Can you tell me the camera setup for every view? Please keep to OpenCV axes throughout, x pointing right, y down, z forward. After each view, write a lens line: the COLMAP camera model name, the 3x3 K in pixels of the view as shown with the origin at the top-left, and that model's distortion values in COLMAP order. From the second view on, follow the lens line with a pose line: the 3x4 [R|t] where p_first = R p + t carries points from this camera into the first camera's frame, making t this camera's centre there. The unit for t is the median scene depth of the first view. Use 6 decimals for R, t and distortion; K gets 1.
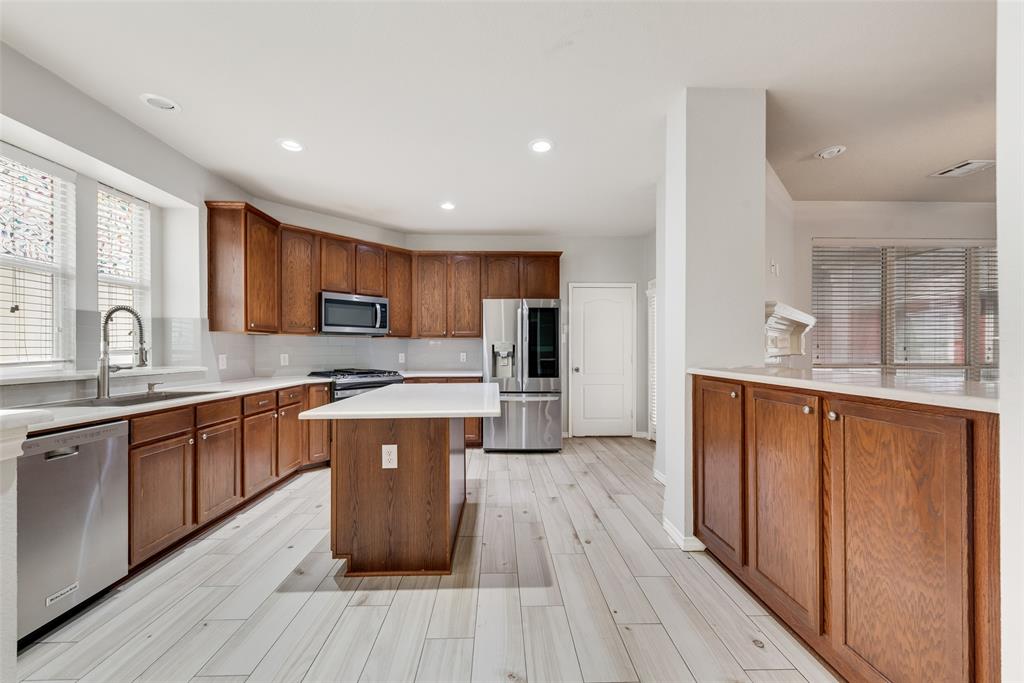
lens RADIAL K [[400.9, 0, 507.0], [0, 400.9, 351.7], [0, 0, 1]] dist [0.006189, -0.000951]
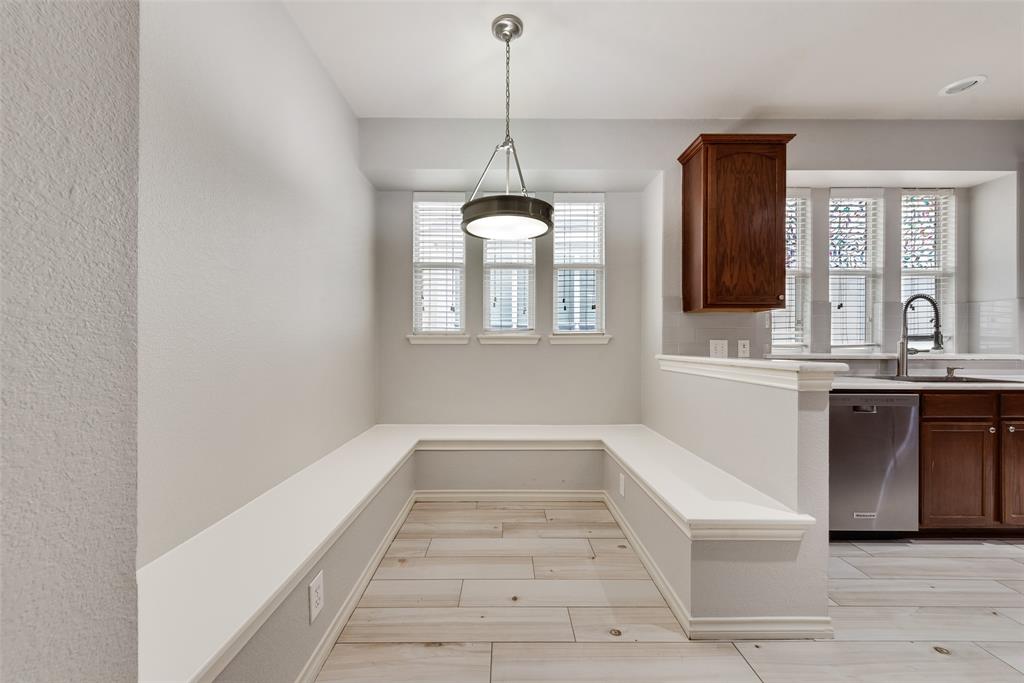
lens RADIAL K [[400.9, 0, 510.3], [0, 400.9, 346.4], [0, 0, 1]] dist [0.006189, -0.000951]
pose [[-0.015181, 0.001756, -0.999883, 0.144361], [-0.006626, 0.999976, 0.001857, 0.030088], [0.999863, 0.006654, -0.015169, -0.088942]]
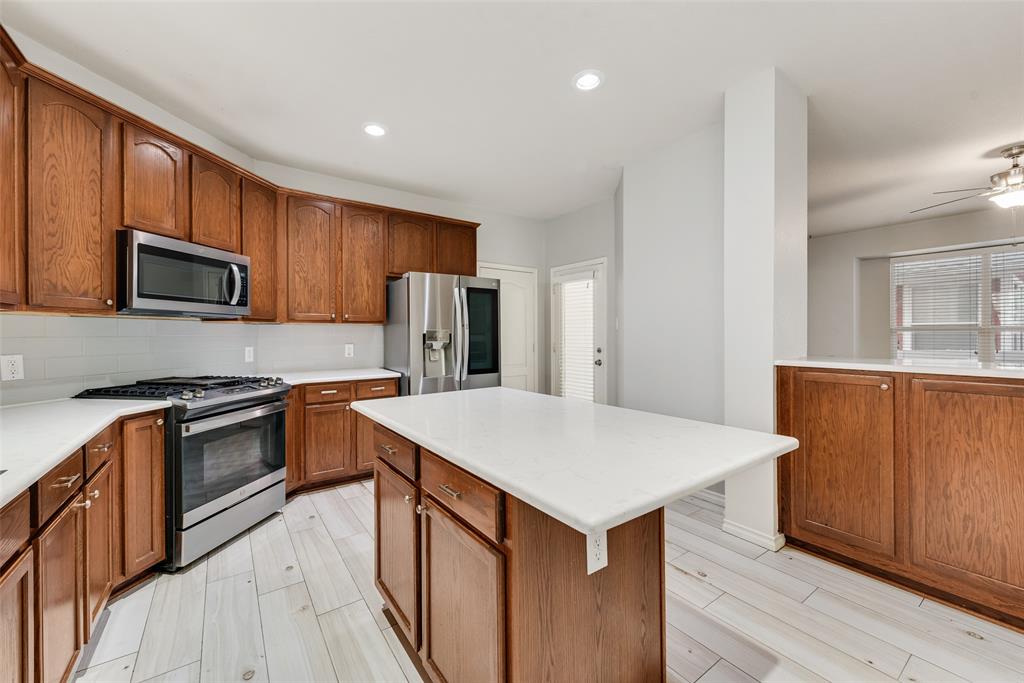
lens RADIAL K [[400.9, 0, 506.2], [0, 400.9, 337.2], [0, 0, 1]] dist [0.006189, -0.000951]
pose [[0.829600, -0.007336, 0.558311, -0.622341], [0.007797, 0.999968, 0.001554, -0.020089], [-0.558304, 0.003064, 0.829631, 0.561648]]
